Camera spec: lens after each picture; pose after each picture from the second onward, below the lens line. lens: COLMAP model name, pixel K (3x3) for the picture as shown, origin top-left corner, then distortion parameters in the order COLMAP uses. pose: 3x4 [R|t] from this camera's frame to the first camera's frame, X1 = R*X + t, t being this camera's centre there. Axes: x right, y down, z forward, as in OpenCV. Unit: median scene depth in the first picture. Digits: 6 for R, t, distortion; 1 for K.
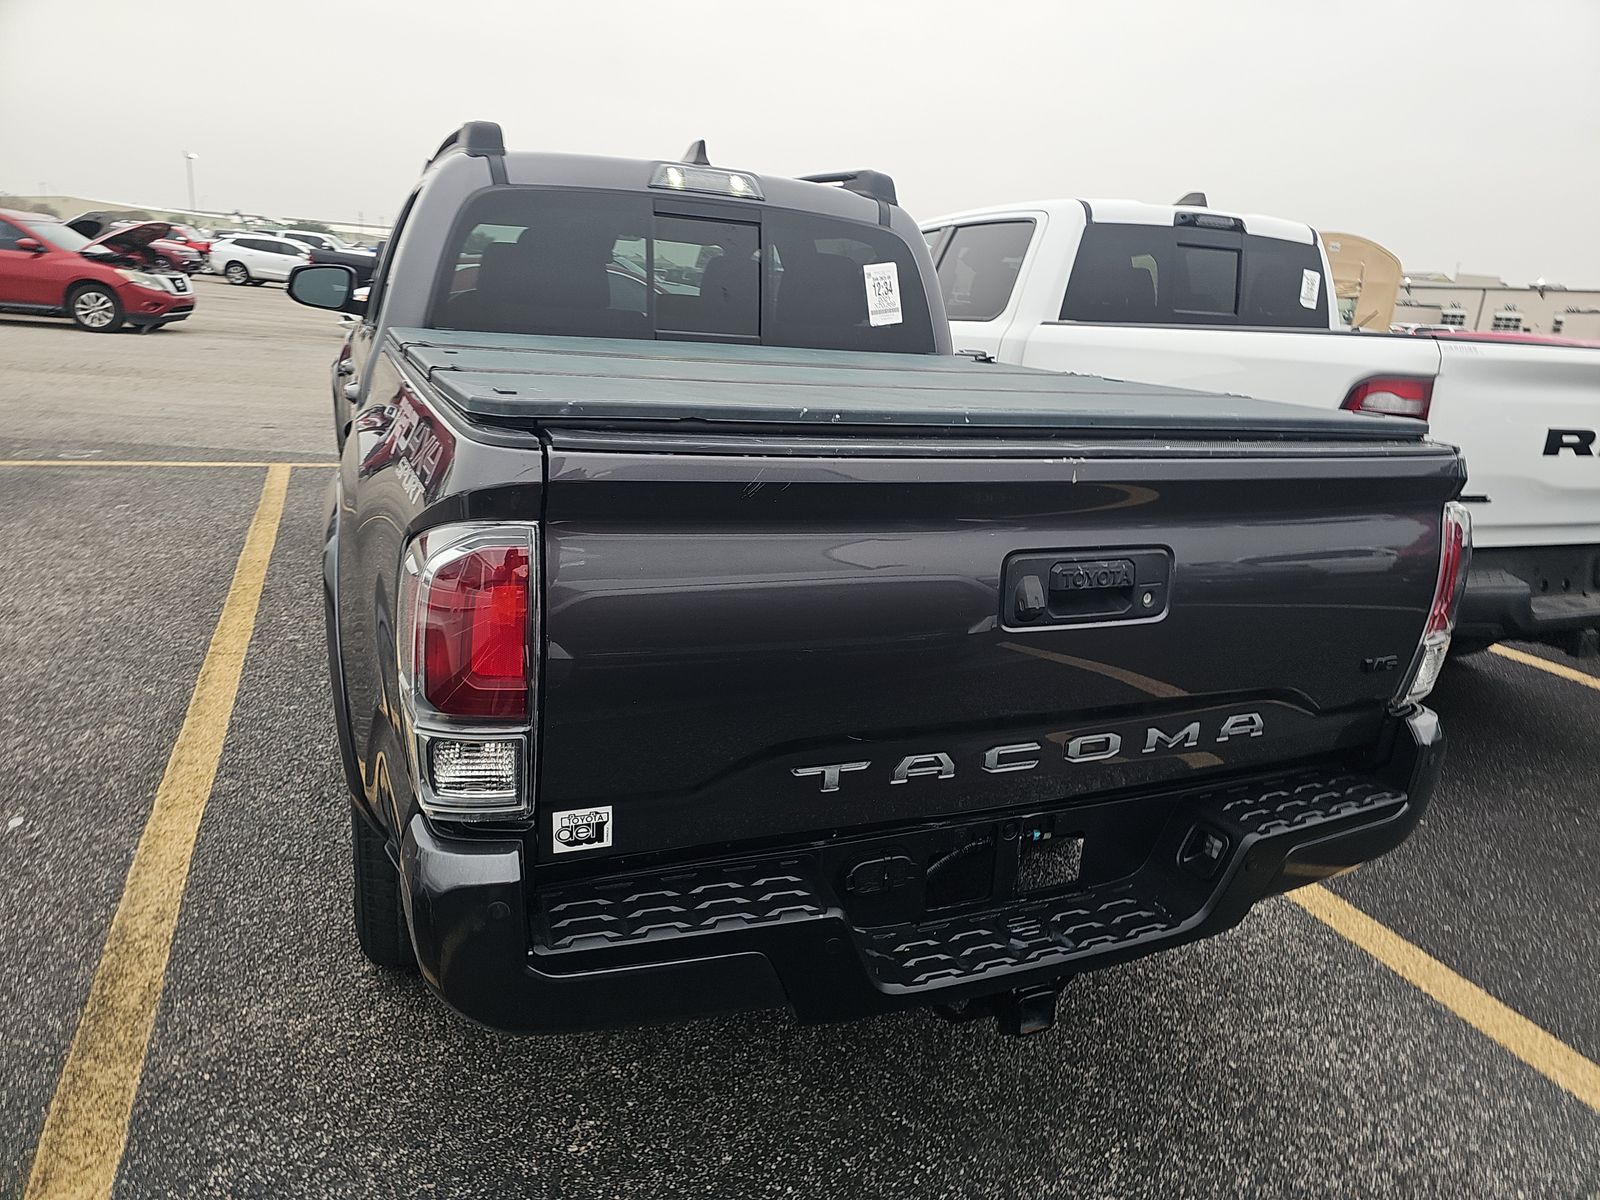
lens RADIAL K [[1071.1, 0, 835.3], [0, 1071.1, 597.5], [0, 0, 1]] dist [0.044443, -0.042089]
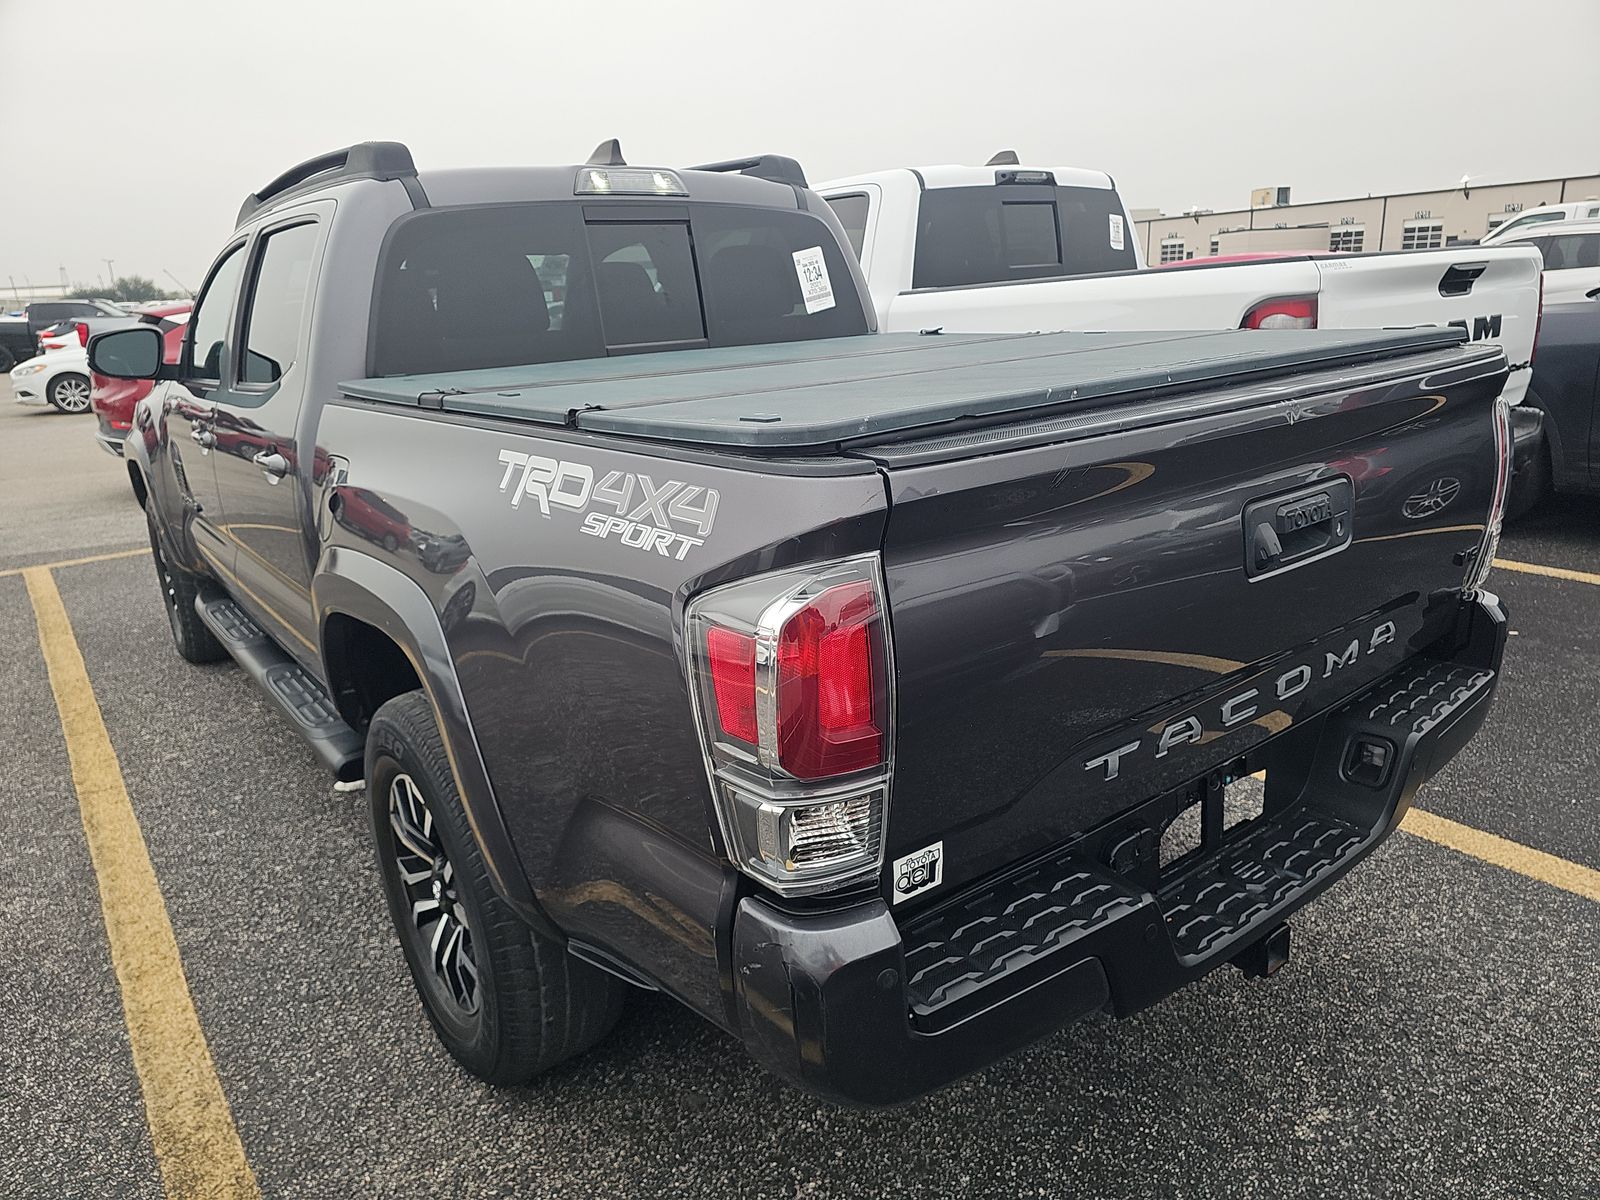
lens RADIAL K [[1071.1, 0, 823.6], [0, 1071.1, 596.7], [0, 0, 1]] dist [0.044443, -0.042089]
pose [[0.962552, -0.181915, 0.200999, -0.268312], [0.180094, 0.983266, 0.027467, -0.034240], [-0.202632, 0.009760, 0.979206, 0.063544]]
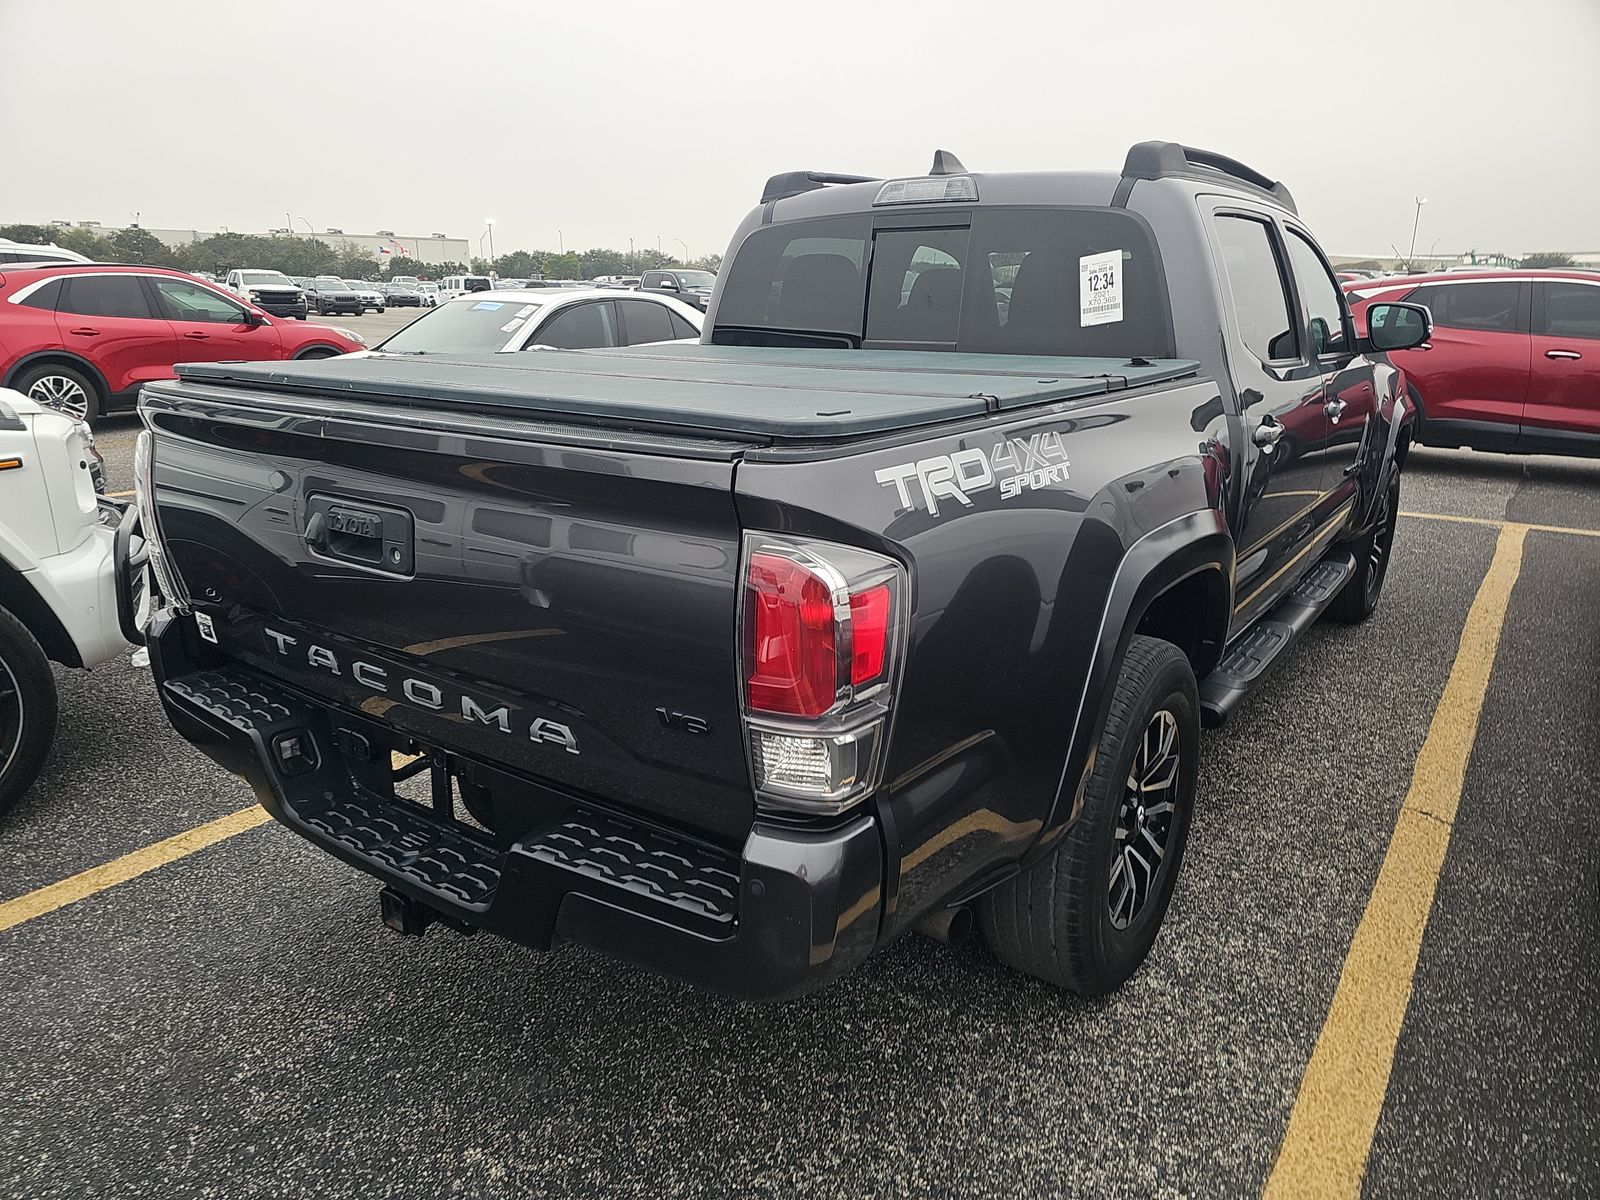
lens RADIAL K [[1071.1, 0, 783.2], [0, 1071.1, 609.8], [0, 0, 1]] dist [0.044443, -0.042089]
pose [[0.491882, 0.179797, -0.851895, 0.948918], [-0.203758, 0.975046, 0.088139, -0.080745], [0.846484, 0.130227, 0.516242, 0.522816]]
